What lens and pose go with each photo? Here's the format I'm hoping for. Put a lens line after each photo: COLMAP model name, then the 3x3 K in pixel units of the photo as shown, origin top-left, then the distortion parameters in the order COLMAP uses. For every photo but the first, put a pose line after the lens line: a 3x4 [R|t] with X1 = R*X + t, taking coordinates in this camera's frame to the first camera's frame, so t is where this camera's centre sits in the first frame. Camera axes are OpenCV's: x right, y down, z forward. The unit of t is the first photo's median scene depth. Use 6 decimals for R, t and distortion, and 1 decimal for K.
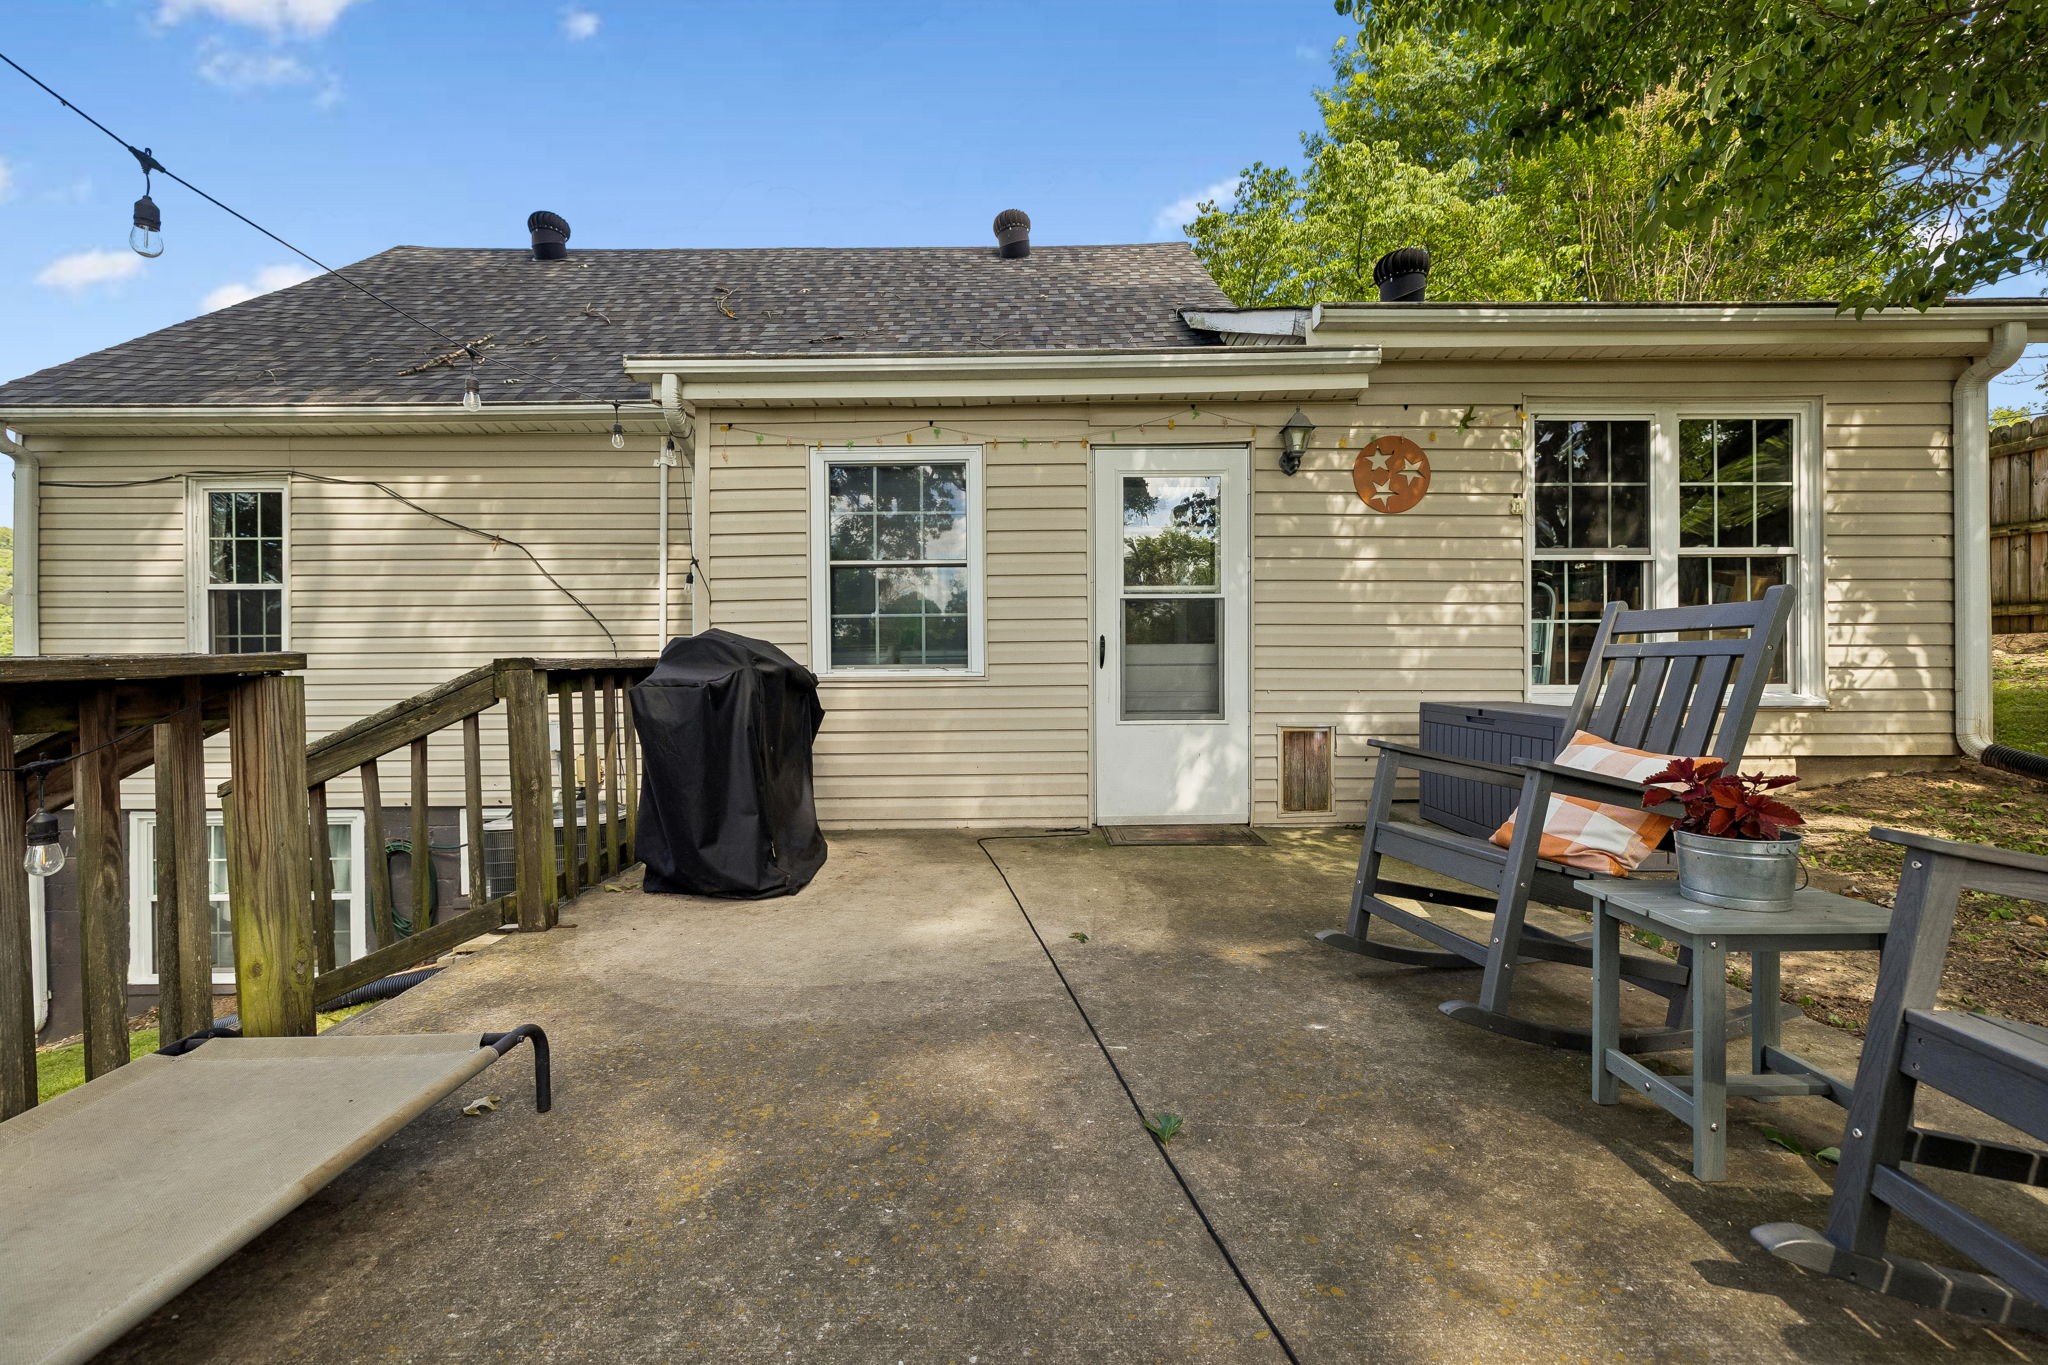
lens RADIAL K [[903.7, 0, 1024.0], [0, 903.7, 682.5], [0, 0, 1]] dist [0.002594, 0.000360]
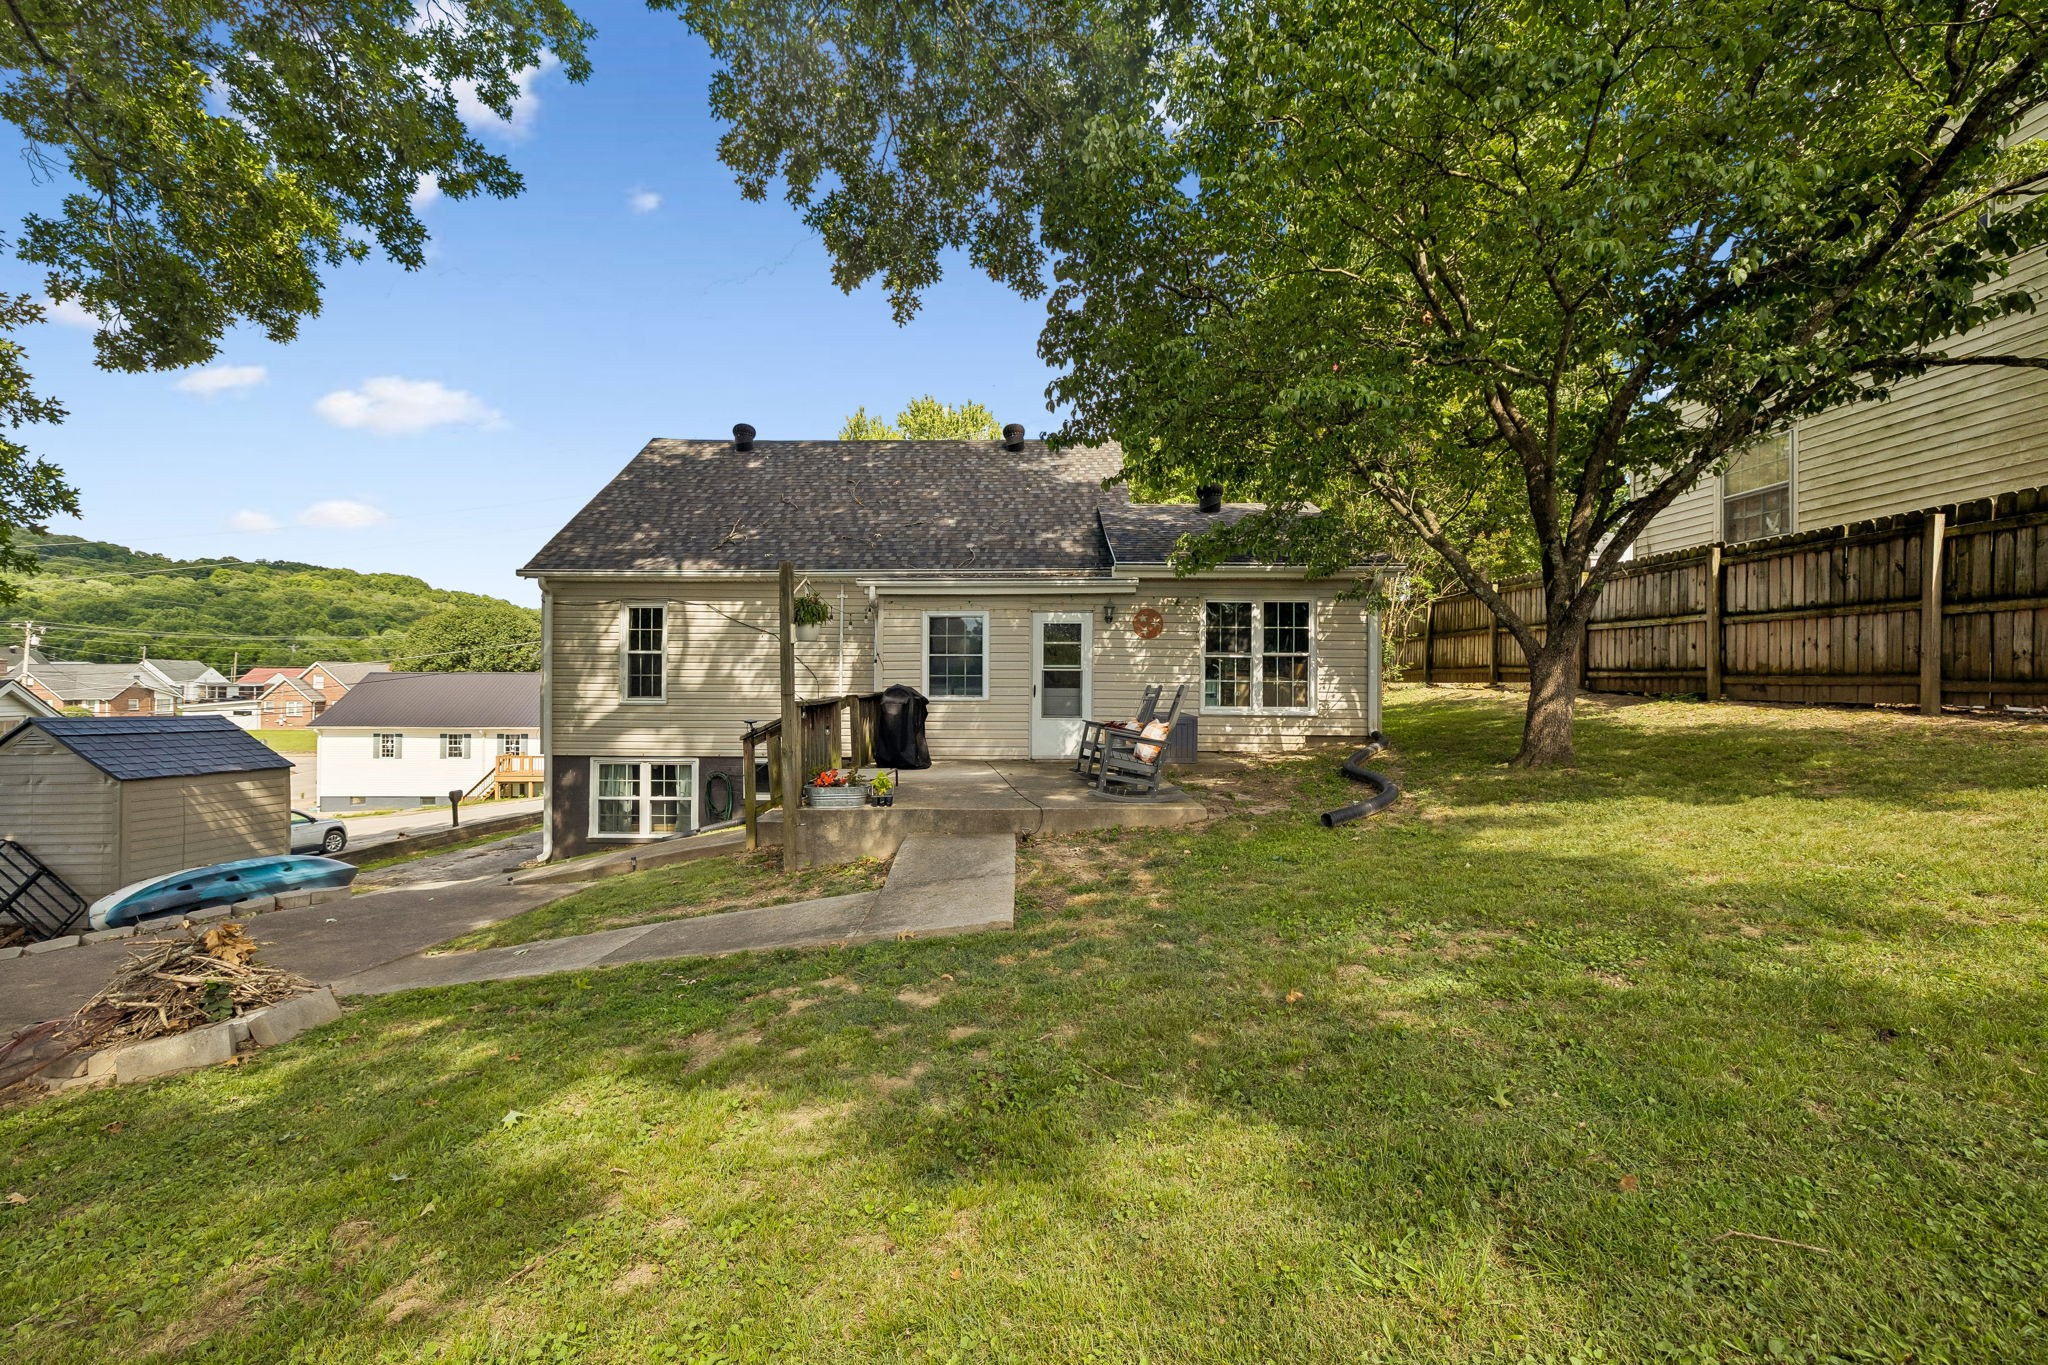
lens RADIAL K [[903.7, 0, 1024.0], [0, 903.7, 682.5], [0, 0, 1]] dist [0.002594, 0.000360]
pose [[0.999684, 0.012291, -0.021924, 0.110385], [-0.012599, 0.999823, -0.013967, -0.021590], [0.021748, 0.014239, 0.999662, -1.559550]]
